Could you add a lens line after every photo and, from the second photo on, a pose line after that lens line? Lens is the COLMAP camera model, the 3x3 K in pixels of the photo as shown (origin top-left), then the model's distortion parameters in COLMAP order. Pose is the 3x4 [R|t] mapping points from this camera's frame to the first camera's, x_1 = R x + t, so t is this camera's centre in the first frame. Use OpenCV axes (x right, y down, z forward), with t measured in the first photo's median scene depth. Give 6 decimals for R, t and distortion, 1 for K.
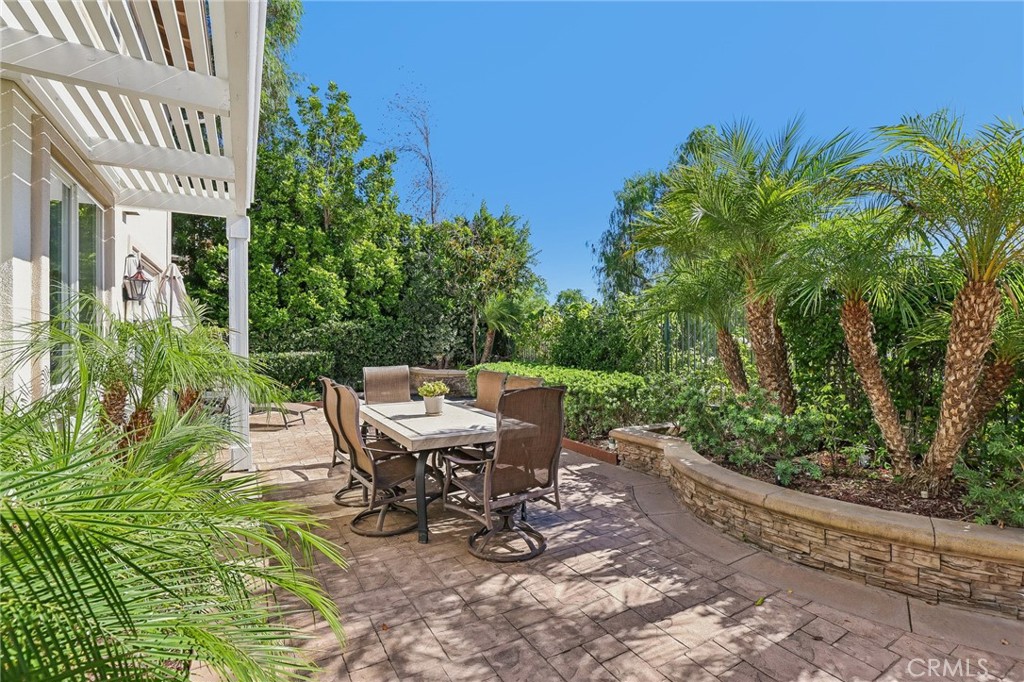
lens RADIAL K [[472.4, 0, 516.1], [0, 472.4, 339.3], [0, 0, 1]] dist [-0.037880, 0.007935]
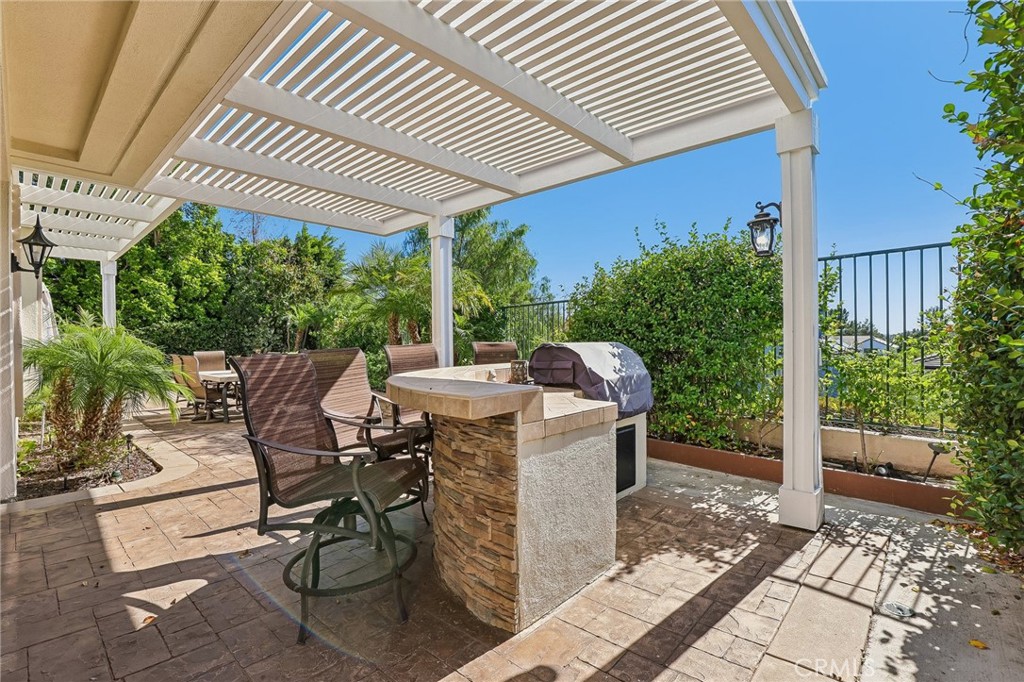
lens RADIAL K [[472.4, 0, 516.1], [0, 472.4, 339.3], [0, 0, 1]] dist [-0.037880, 0.007935]
pose [[0.953765, -0.002092, 0.300545, 0.126900], [0.001072, 0.999993, 0.003561, 0.004444], [-0.300550, -0.003075, 0.953761, -0.427850]]
